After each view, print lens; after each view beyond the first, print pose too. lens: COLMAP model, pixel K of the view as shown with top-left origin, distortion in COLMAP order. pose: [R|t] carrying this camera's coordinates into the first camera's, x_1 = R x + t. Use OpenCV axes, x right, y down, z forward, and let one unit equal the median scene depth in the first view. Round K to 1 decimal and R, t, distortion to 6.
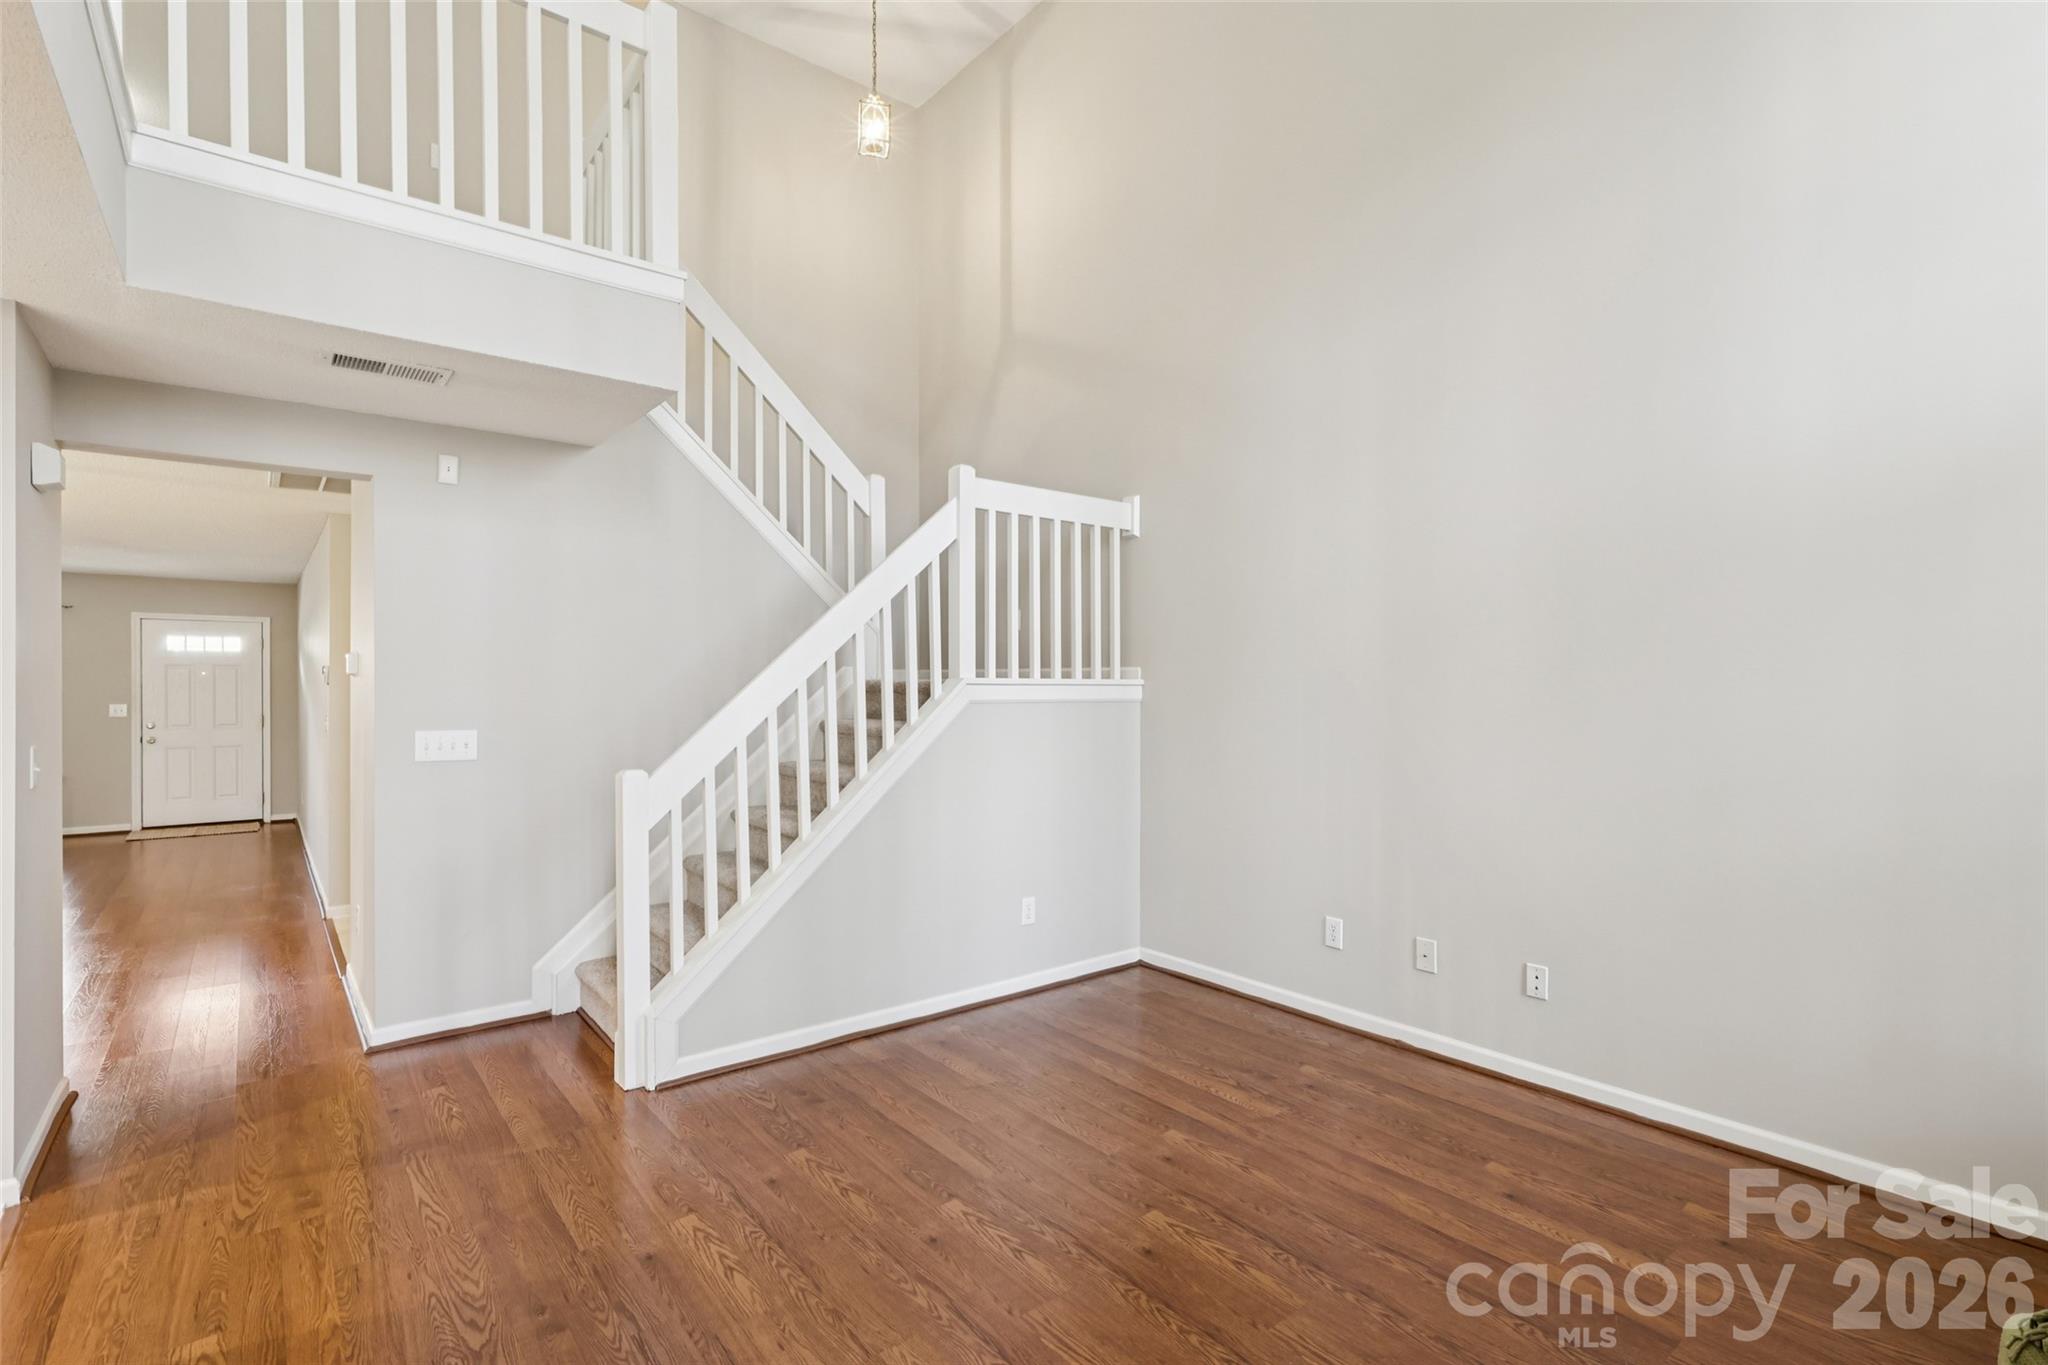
lens RADIAL K [[950.4, 0, 1034.1], [0, 950.4, 688.2], [0, 0, 1]] dist [-0.000140, 0.000276]
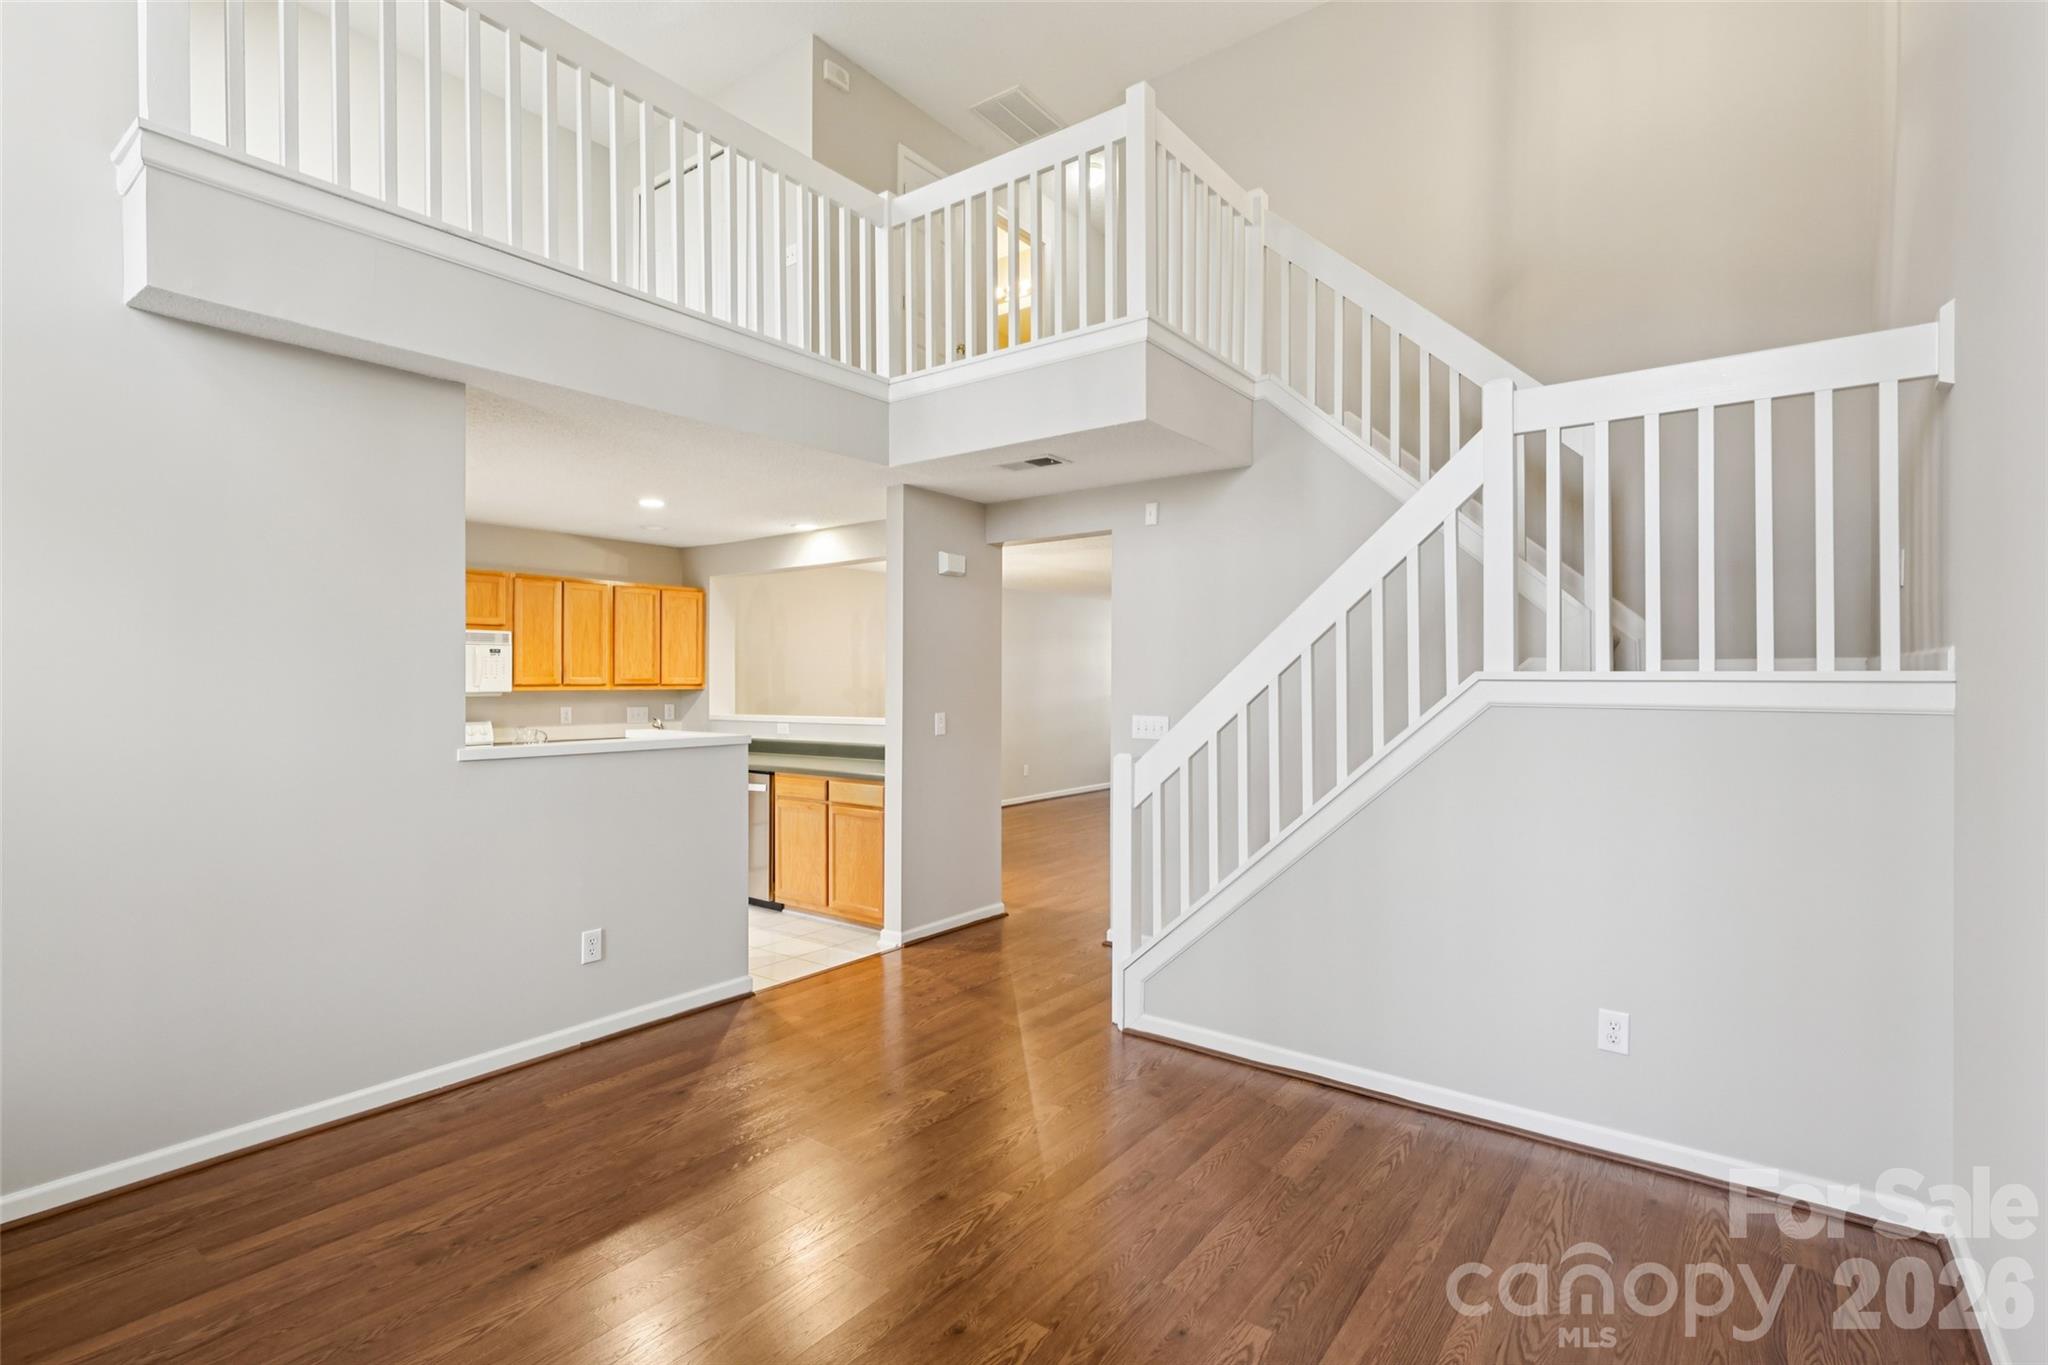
lens RADIAL K [[950.4, 0, 1026.8], [0, 950.4, 676.7], [0, 0, 1]] dist [-0.000140, 0.000276]
pose [[0.244674, -0.003770, -0.969598, 0.607402], [-0.004946, 0.999975, -0.005136, -0.000896], [0.969593, 0.006052, 0.244649, 0.527578]]
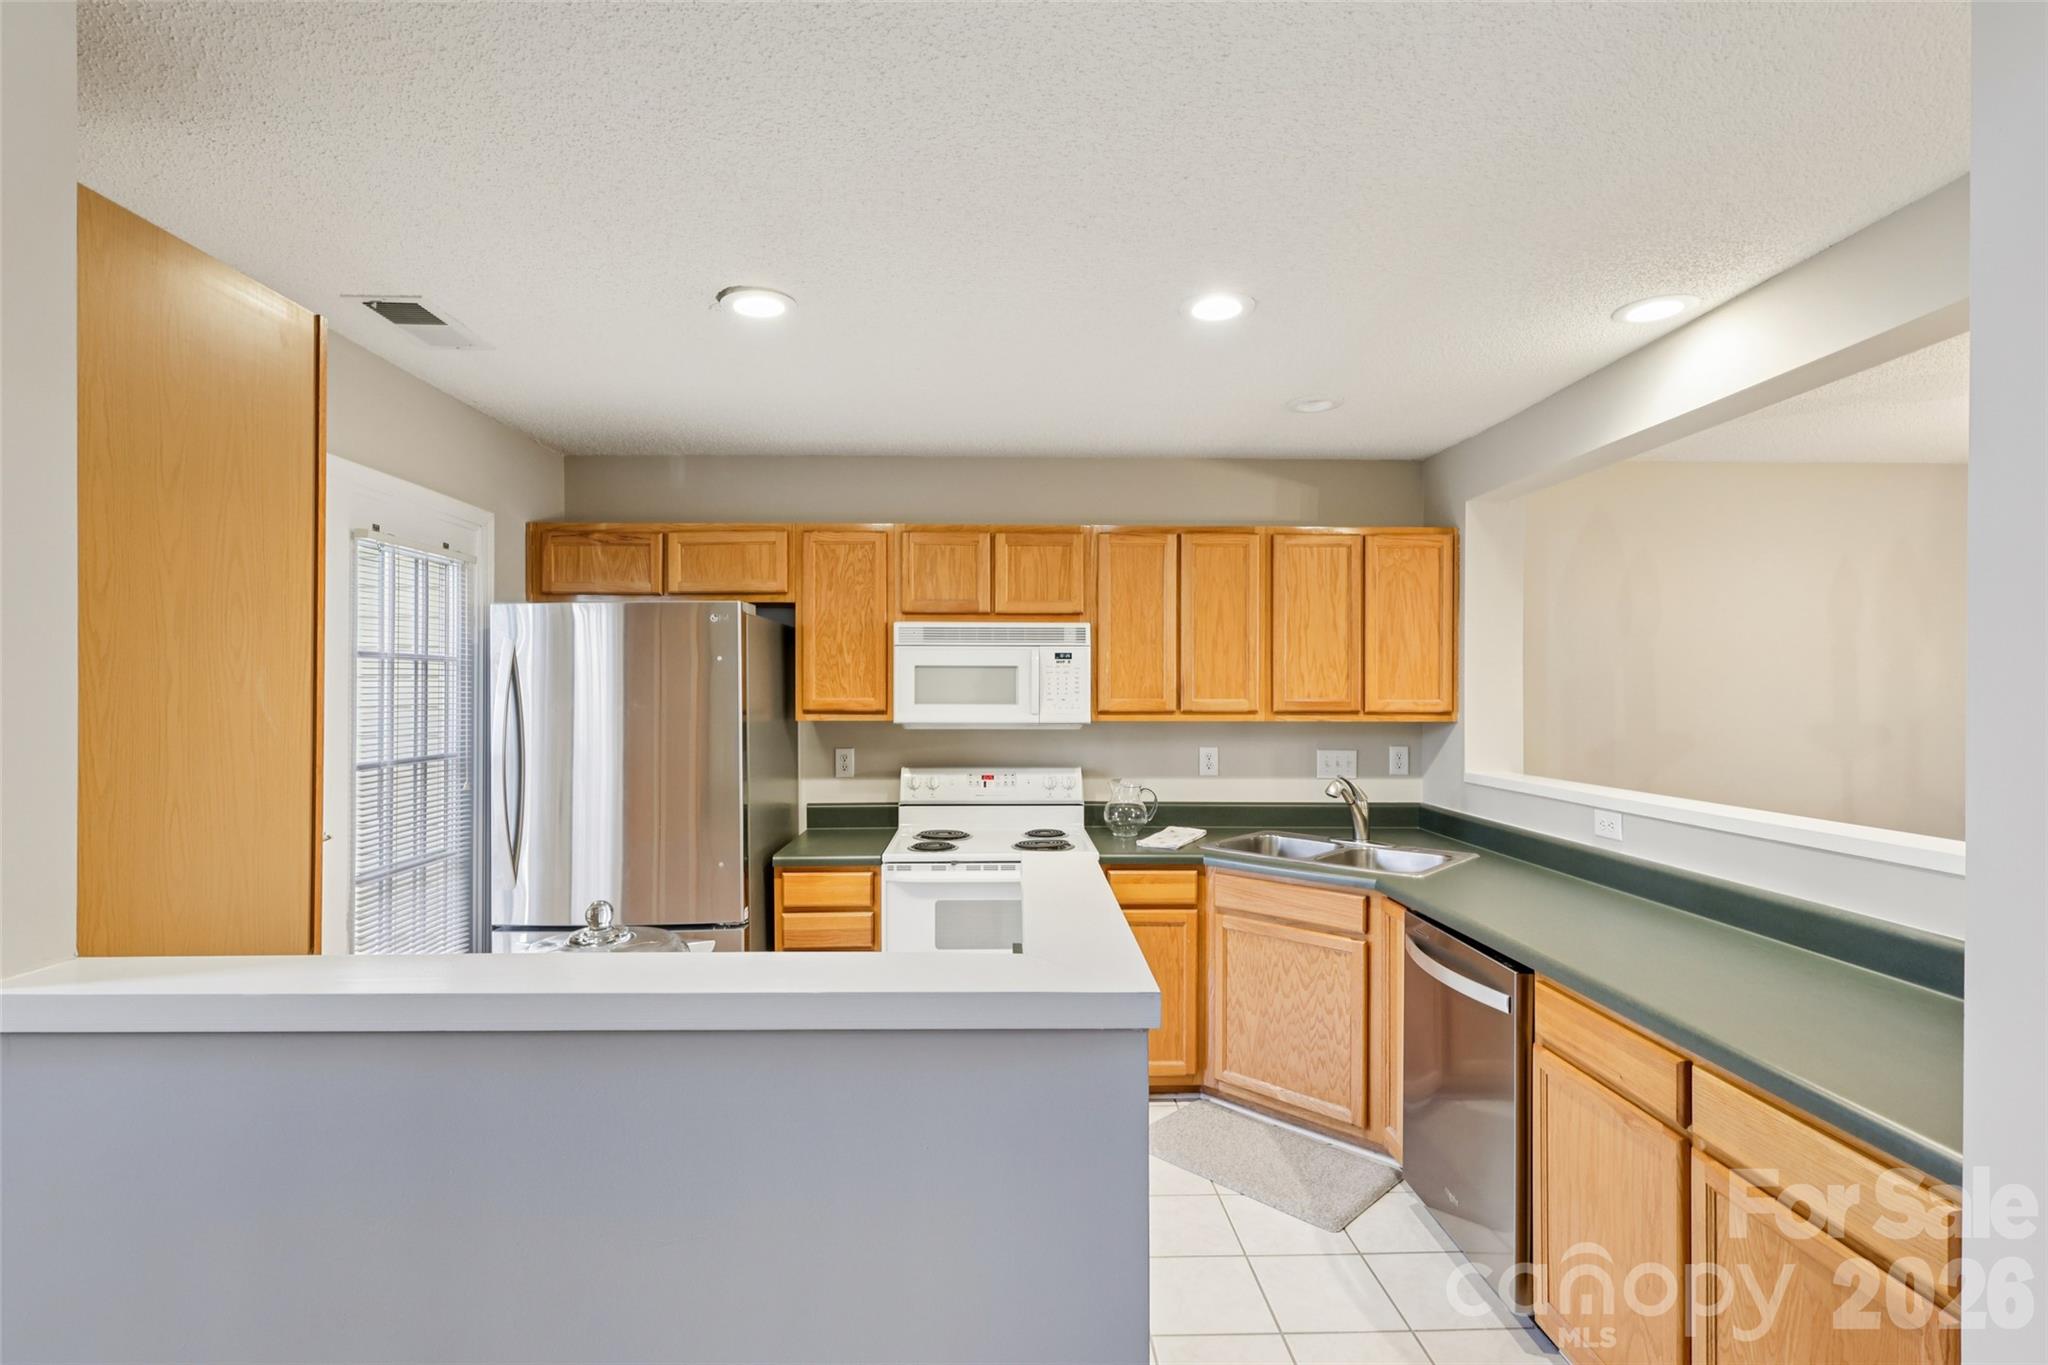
lens RADIAL K [[950.4, 0, 1024.1], [0, 950.4, 684.9], [0, 0, 1]] dist [-0.000140, 0.000276]
pose [[-0.609539, -0.003046, -0.792750, -0.347847], [-0.006389, 0.999979, 0.001070, -0.018774], [0.792730, 0.005717, -0.609546, 0.611358]]
